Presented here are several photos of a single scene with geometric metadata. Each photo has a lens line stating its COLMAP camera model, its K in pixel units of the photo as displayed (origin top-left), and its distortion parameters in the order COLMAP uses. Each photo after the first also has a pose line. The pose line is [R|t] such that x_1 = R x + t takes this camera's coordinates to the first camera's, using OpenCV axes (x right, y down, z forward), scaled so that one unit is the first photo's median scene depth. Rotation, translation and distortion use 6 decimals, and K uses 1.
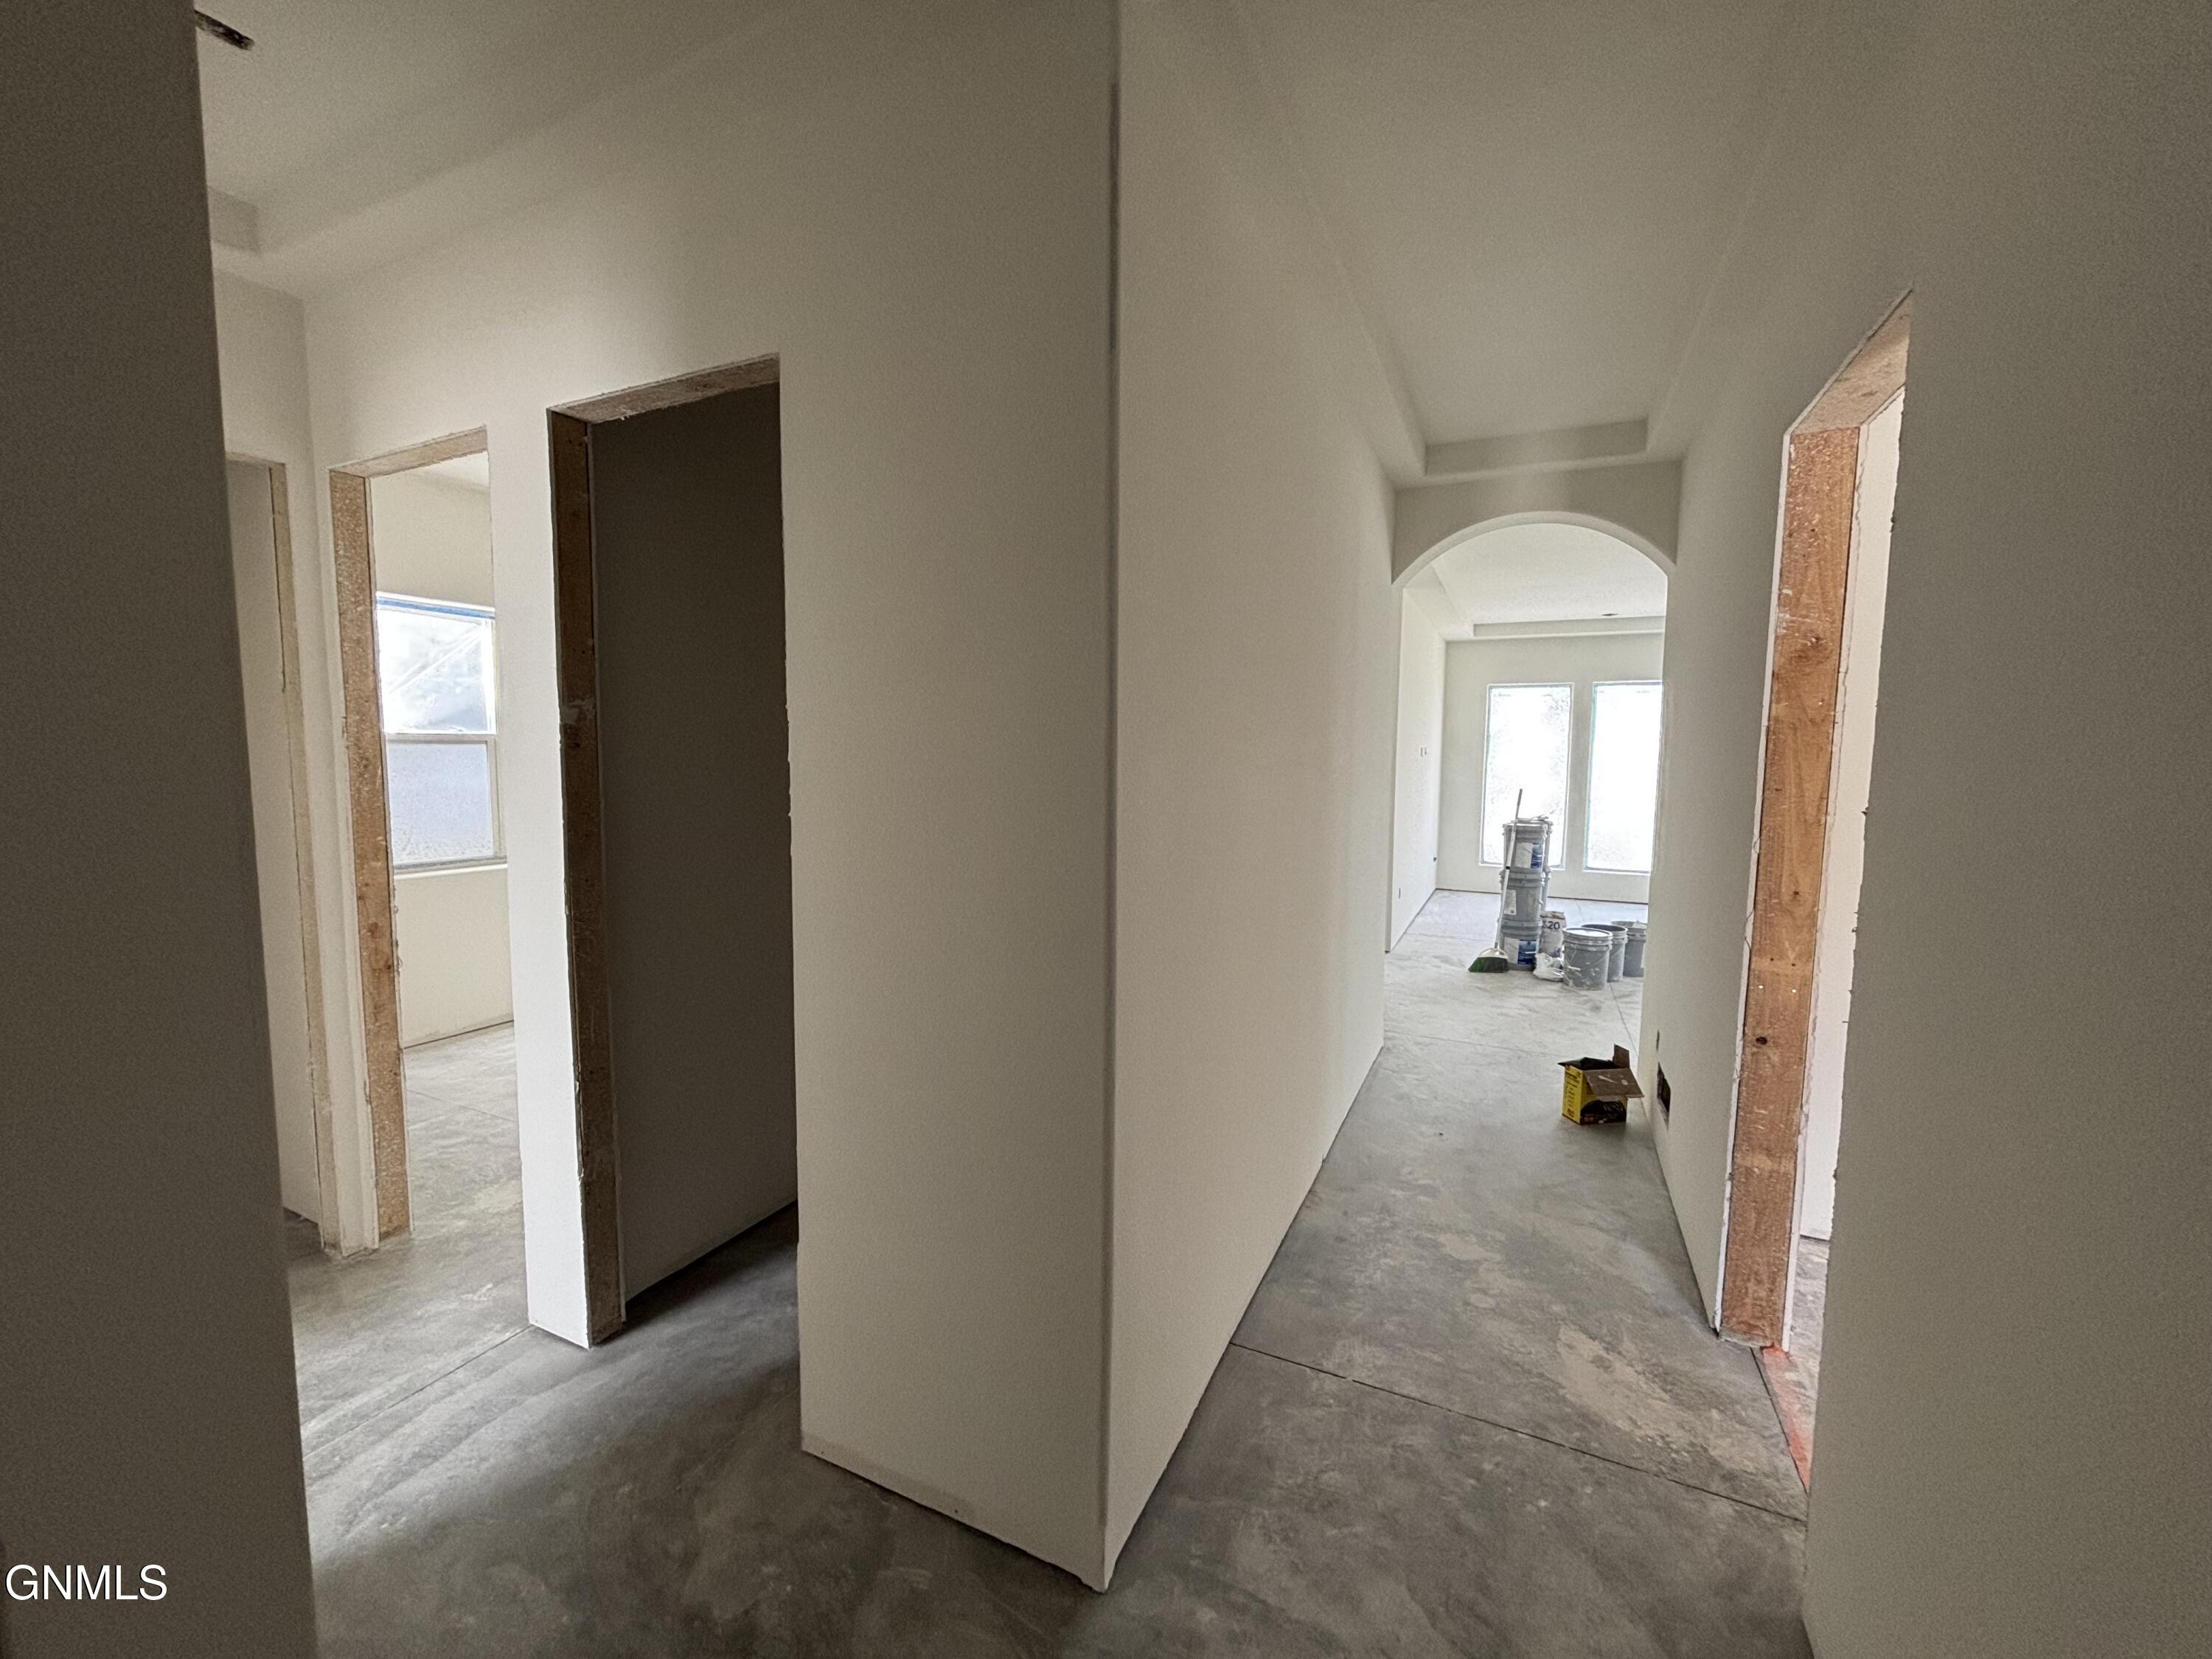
lens RADIAL K [[883.3, 0, 1113.1], [0, 883.3, 824.9], [0, 0, 1]] dist [0.003935, 0.000378]
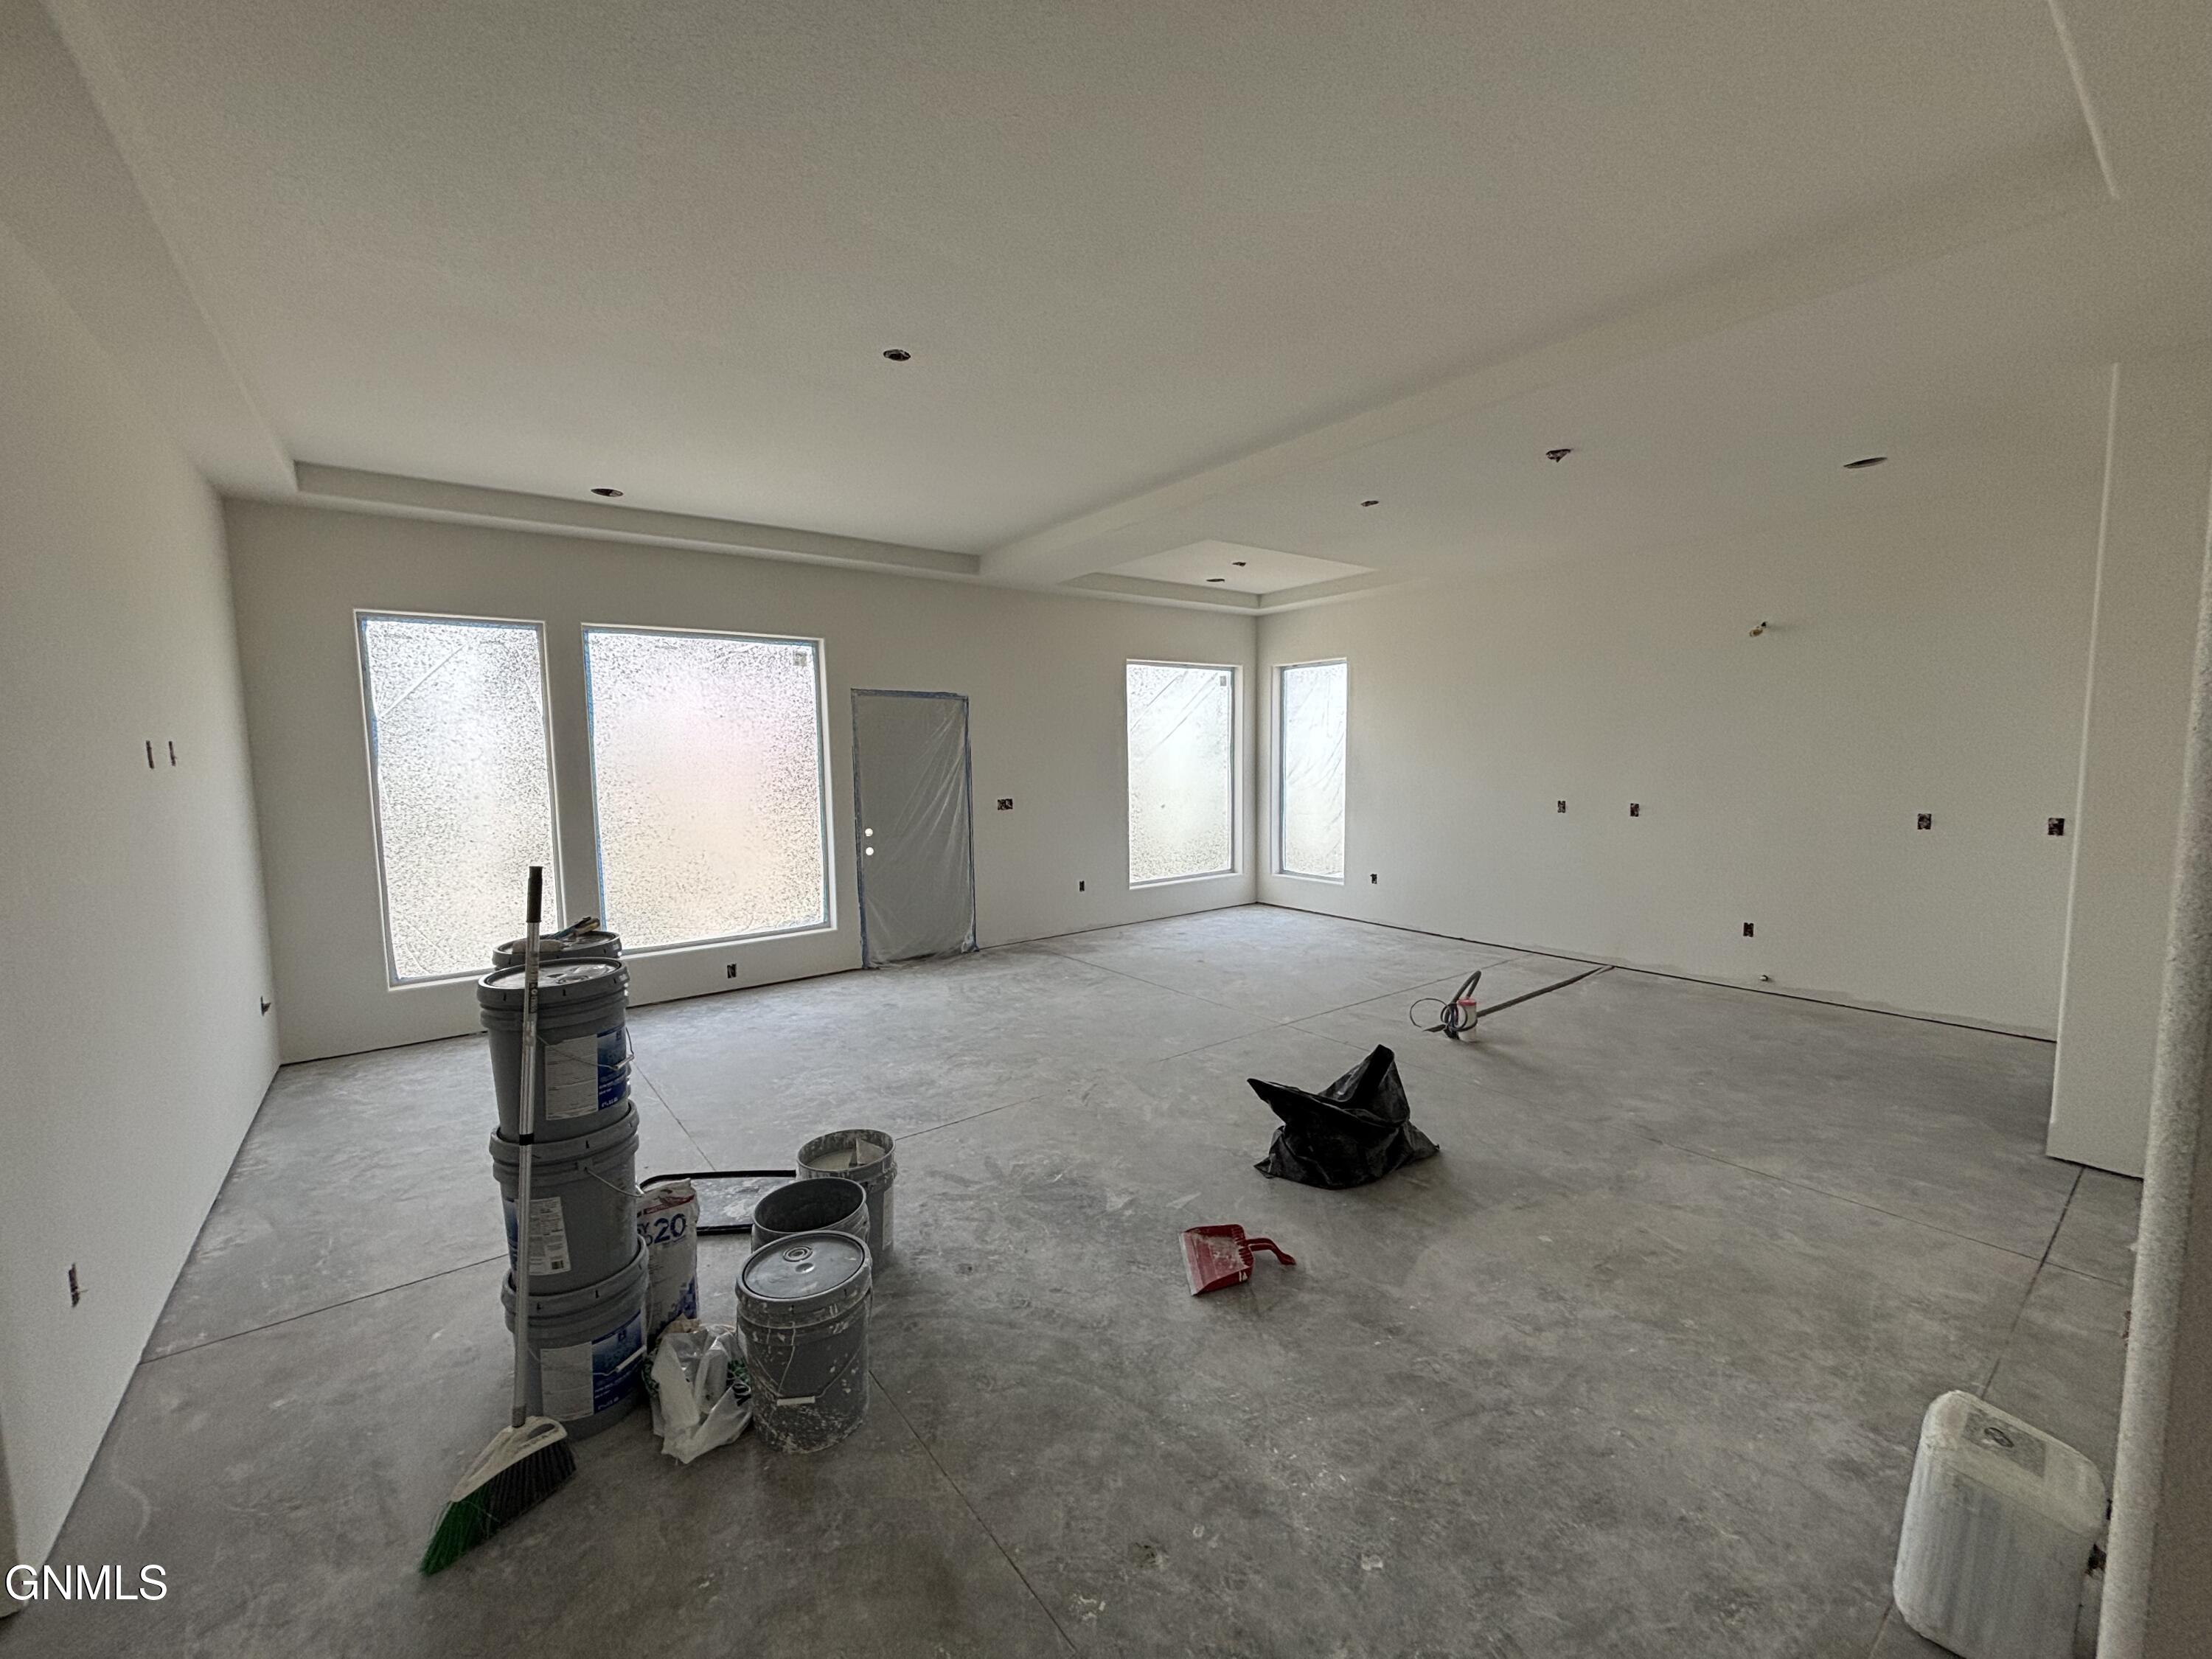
lens RADIAL K [[883.3, 0, 1114.9], [0, 883.3, 827.4], [0, 0, 1]] dist [0.003935, 0.000378]
pose [[0.455109, -0.099698, 0.884837, 0.279362], [0.092468, 0.993631, 0.064396, -0.055614], [-0.885621, 0.052511, 0.461430, 0.670527]]
